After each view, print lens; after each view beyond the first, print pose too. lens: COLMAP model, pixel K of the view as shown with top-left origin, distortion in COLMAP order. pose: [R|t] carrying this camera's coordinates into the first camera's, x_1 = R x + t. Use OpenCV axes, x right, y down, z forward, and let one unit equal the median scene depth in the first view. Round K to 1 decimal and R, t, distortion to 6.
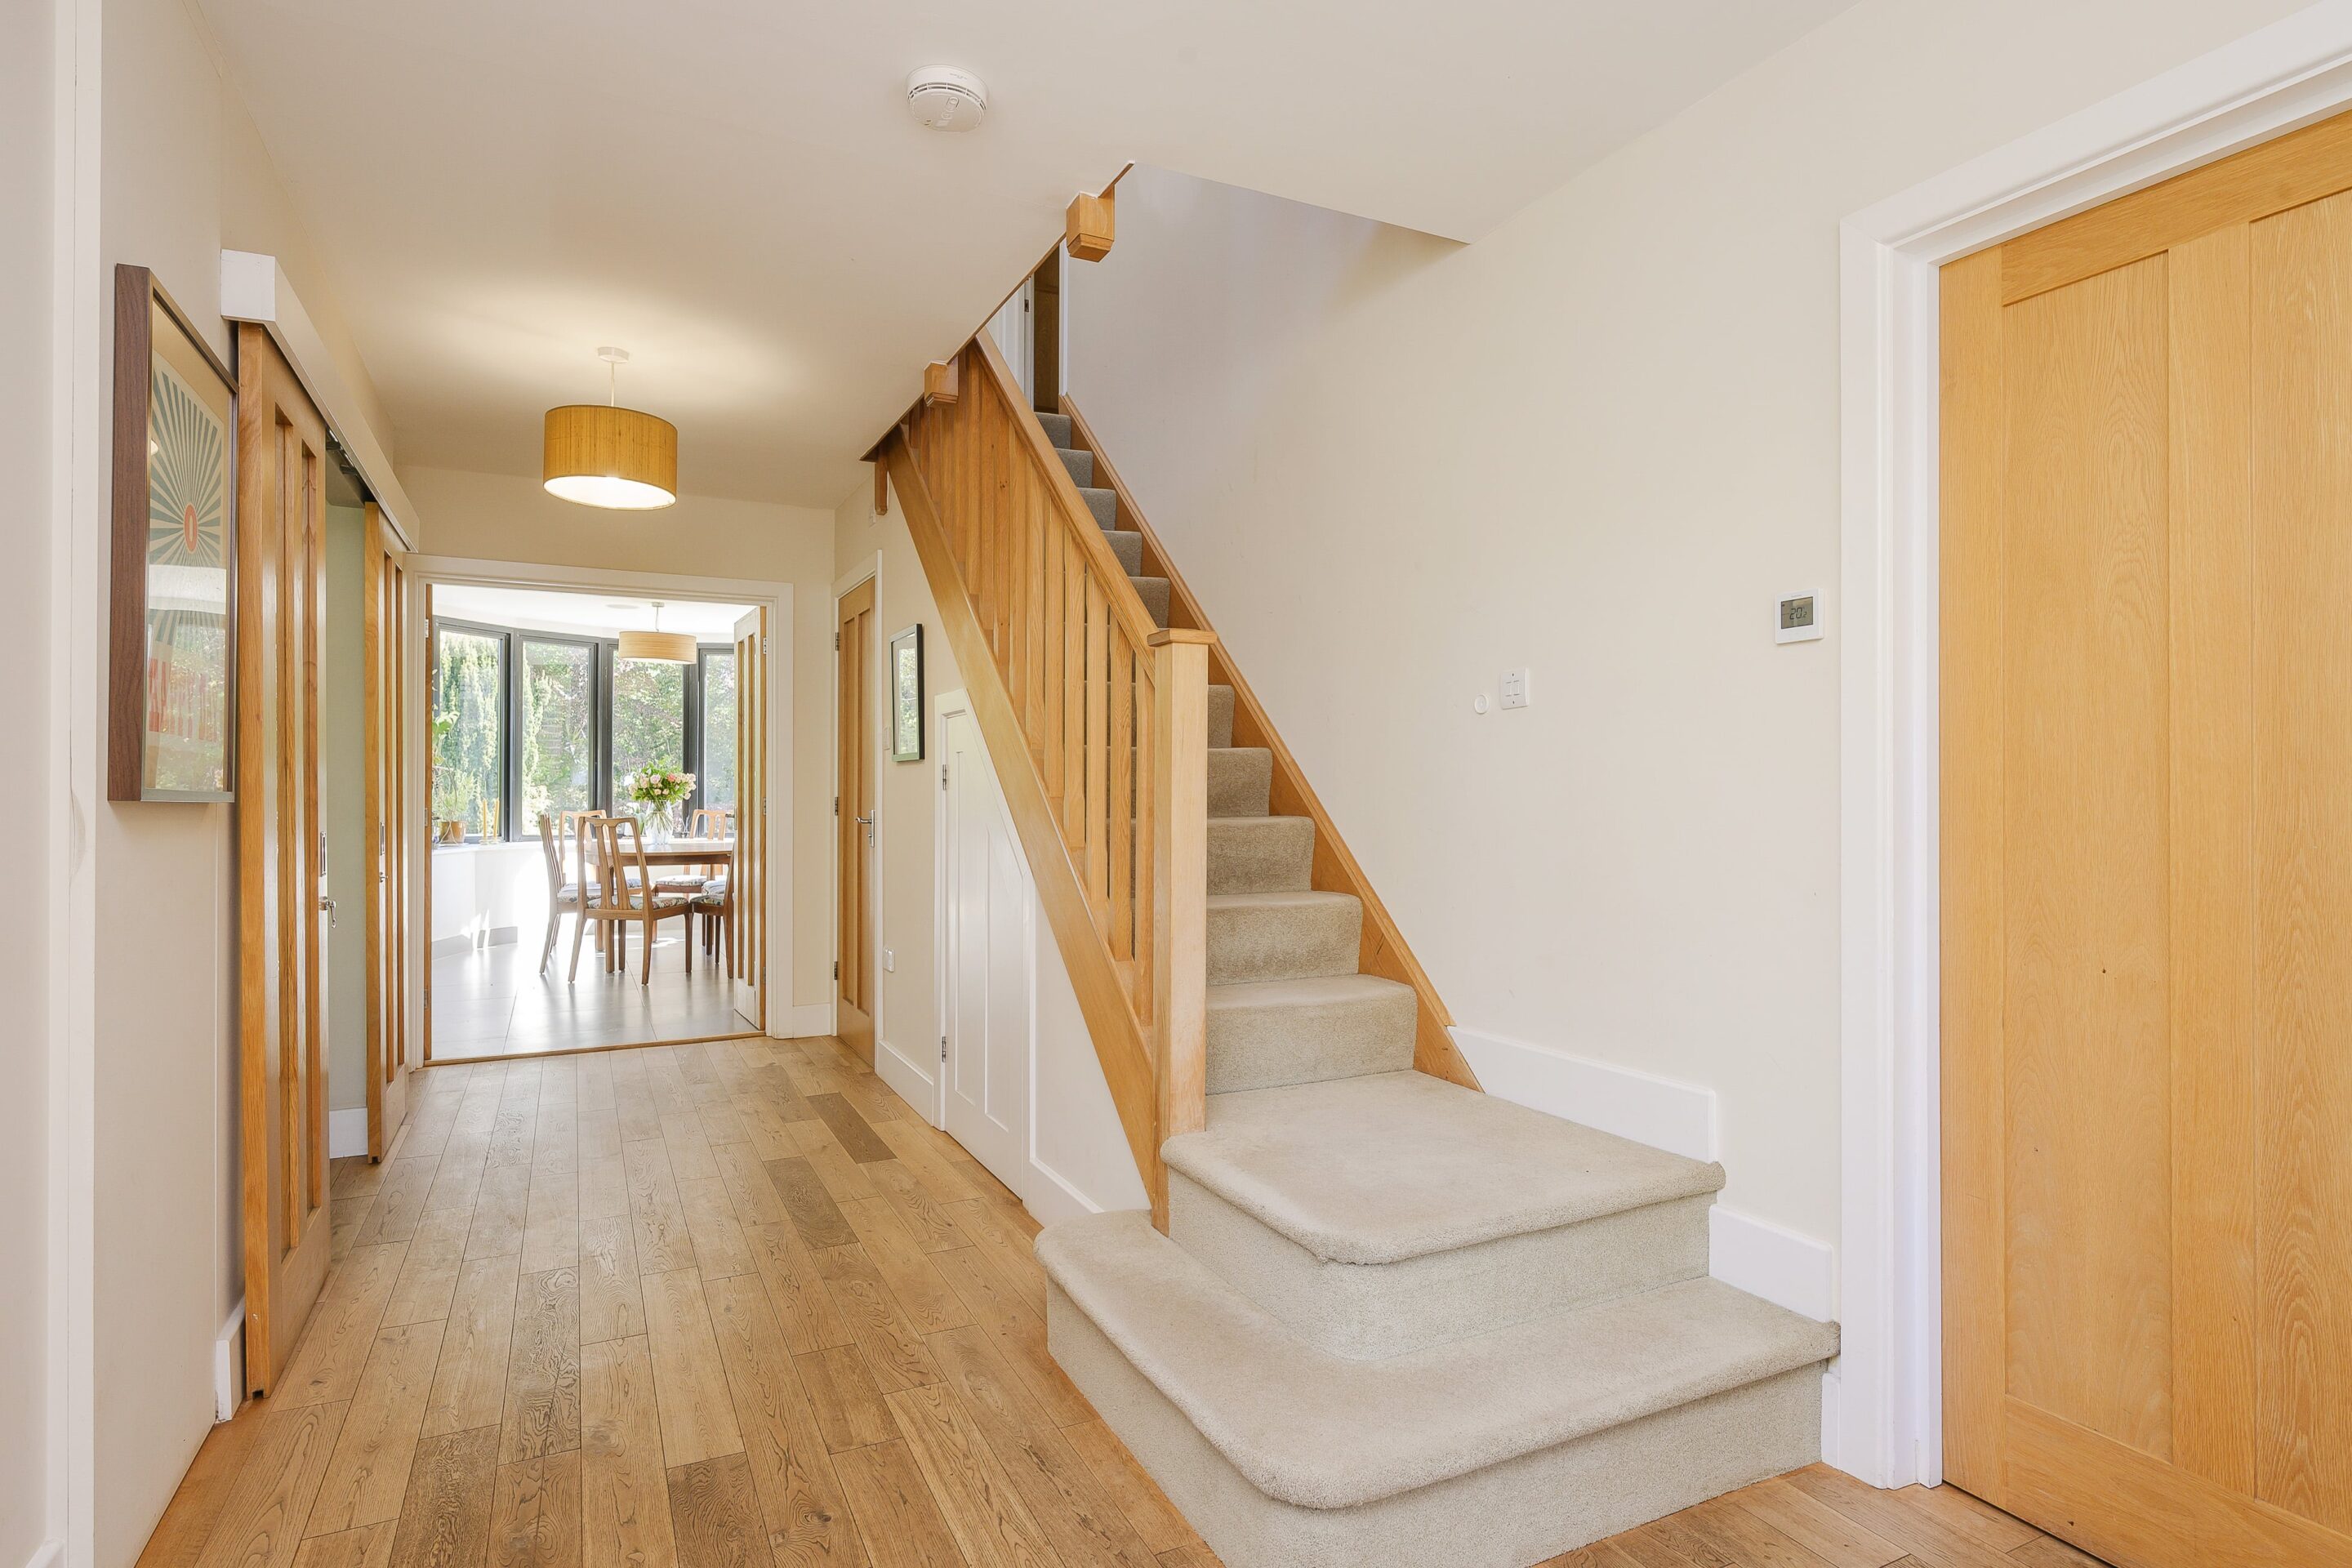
lens RADIAL K [[1228.5, 0, 1176.0], [0, 1228.5, 784.0], [0, 0, 1]] dist [-0.002517, -0.000304]
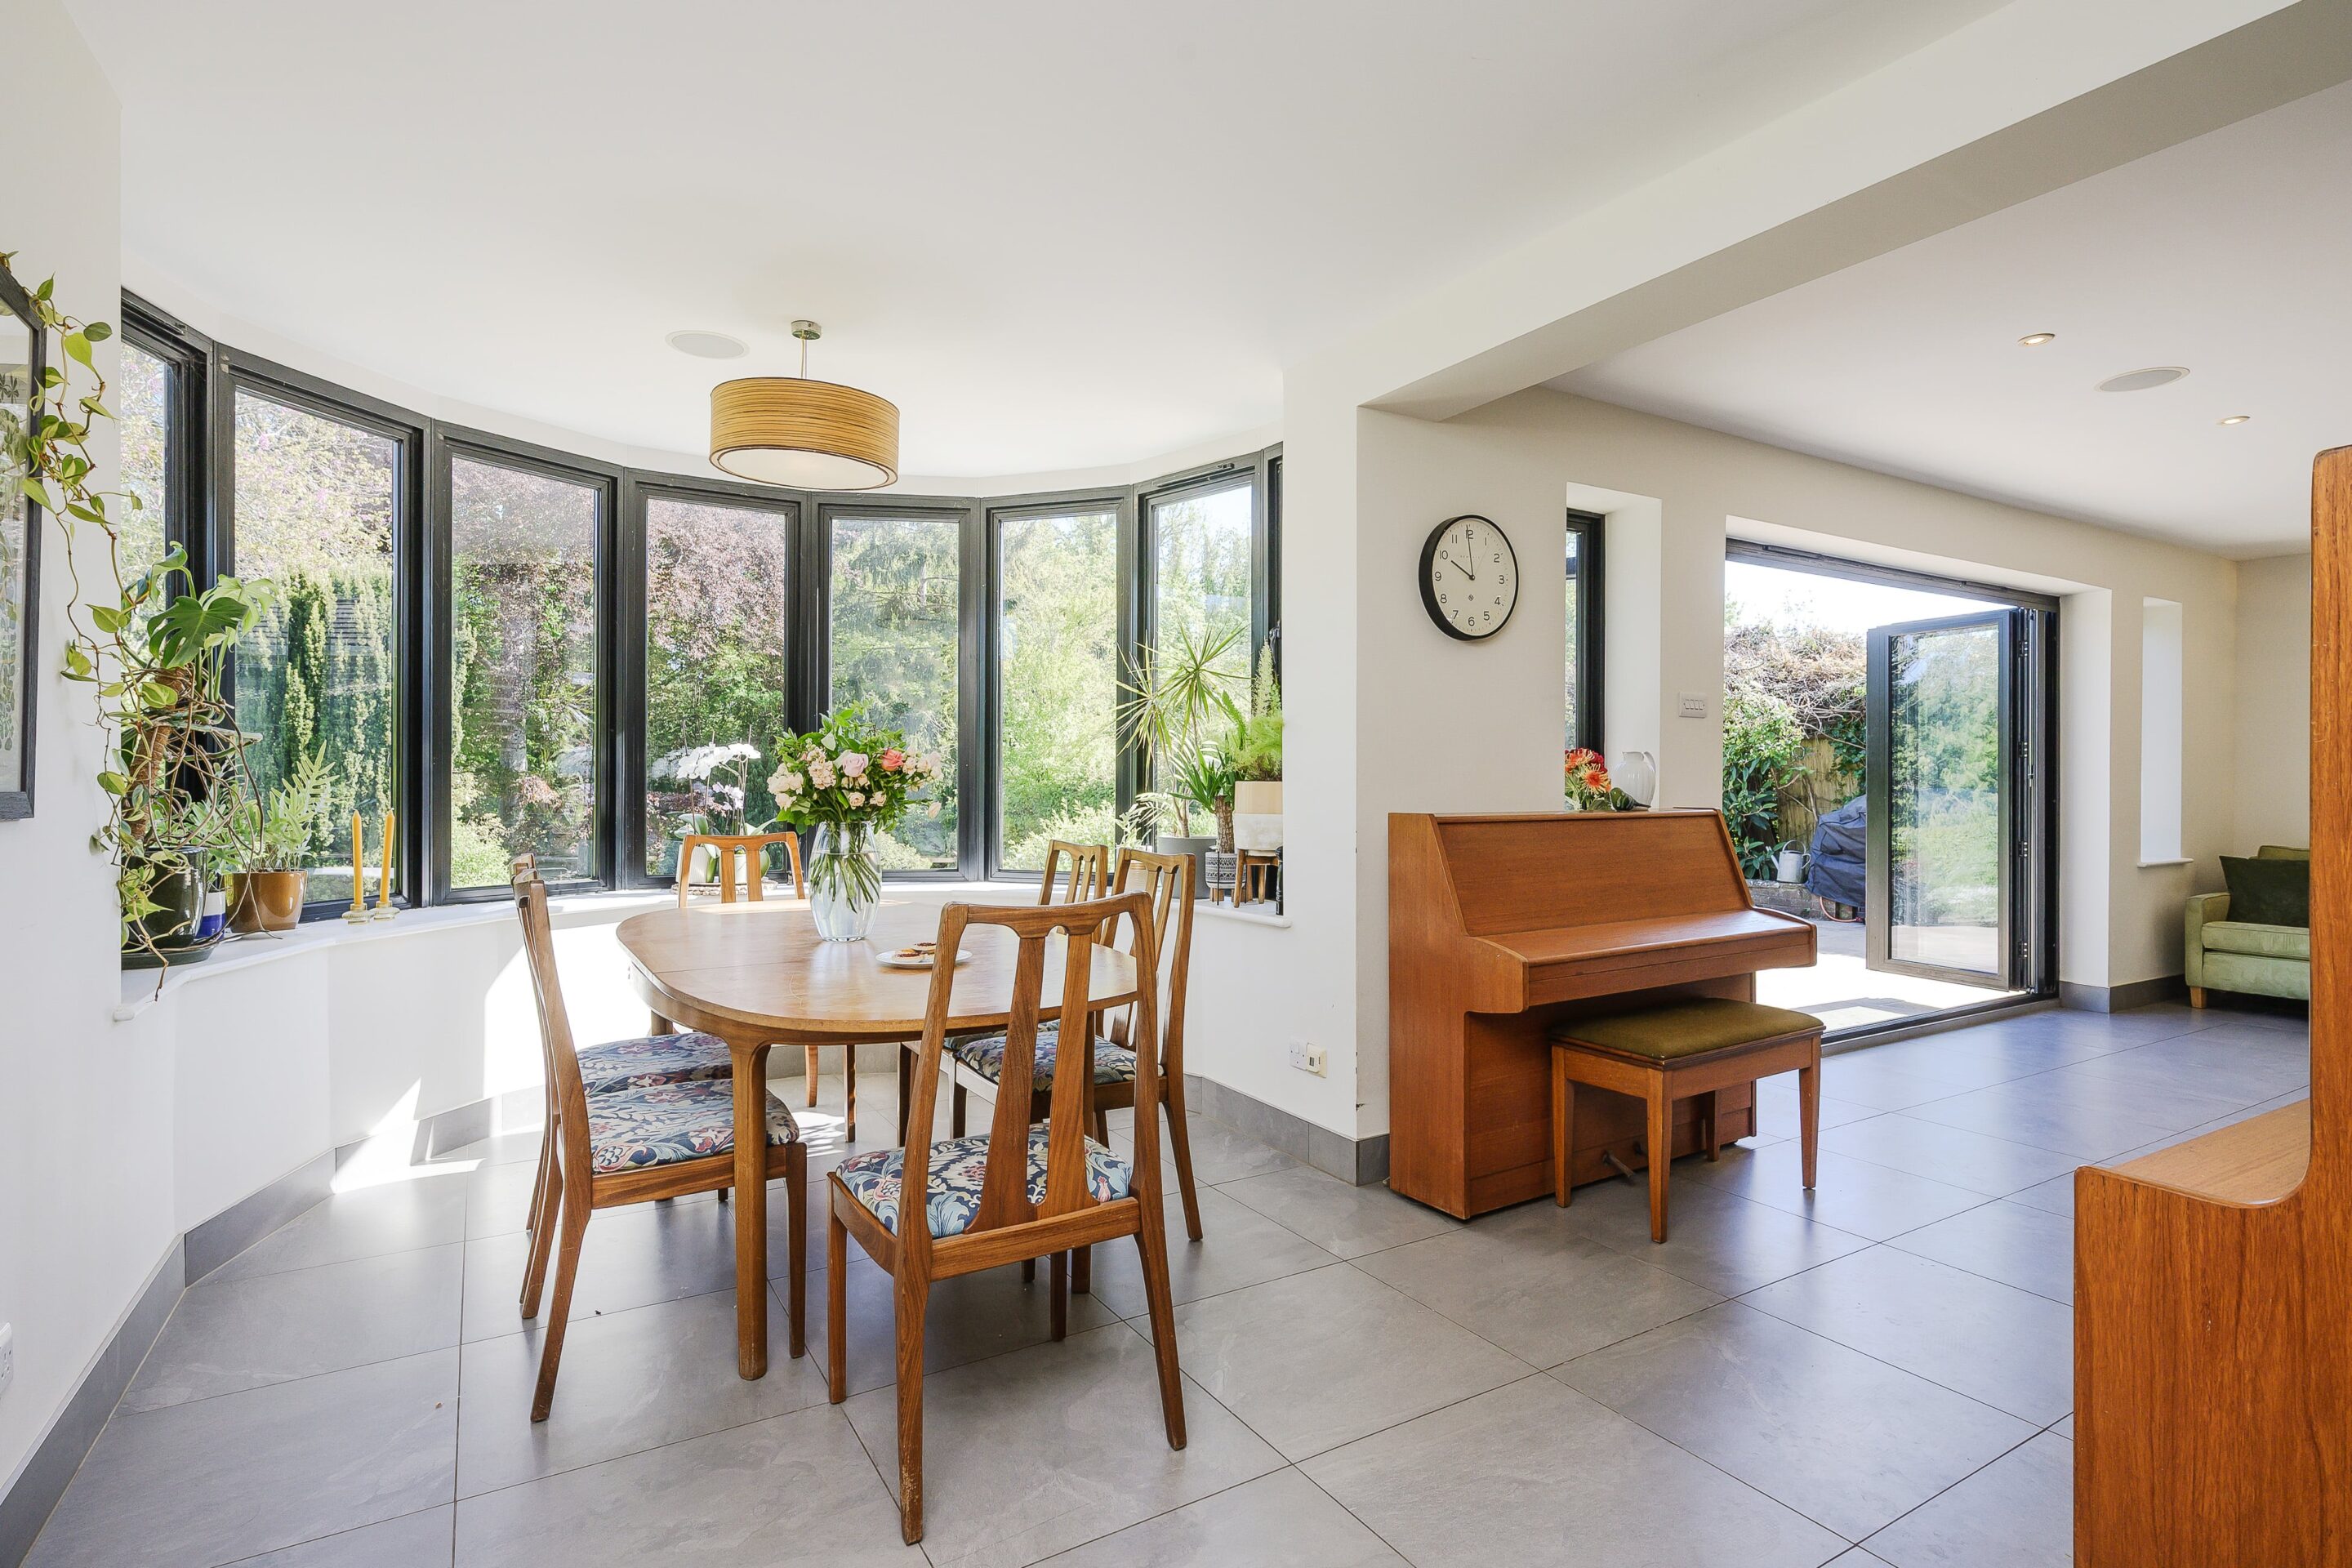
lens RADIAL K [[1141.5, 0, 1176.0], [0, 1141.5, 784.0], [0, 0, 1]] dist [0.002045, 0.000351]
pose [[0.996348, 0.003191, 0.085325, -0.313046], [-0.004140, 0.999932, 0.010939, -0.001887], [-0.085284, -0.011252, 0.996293, 0.576369]]
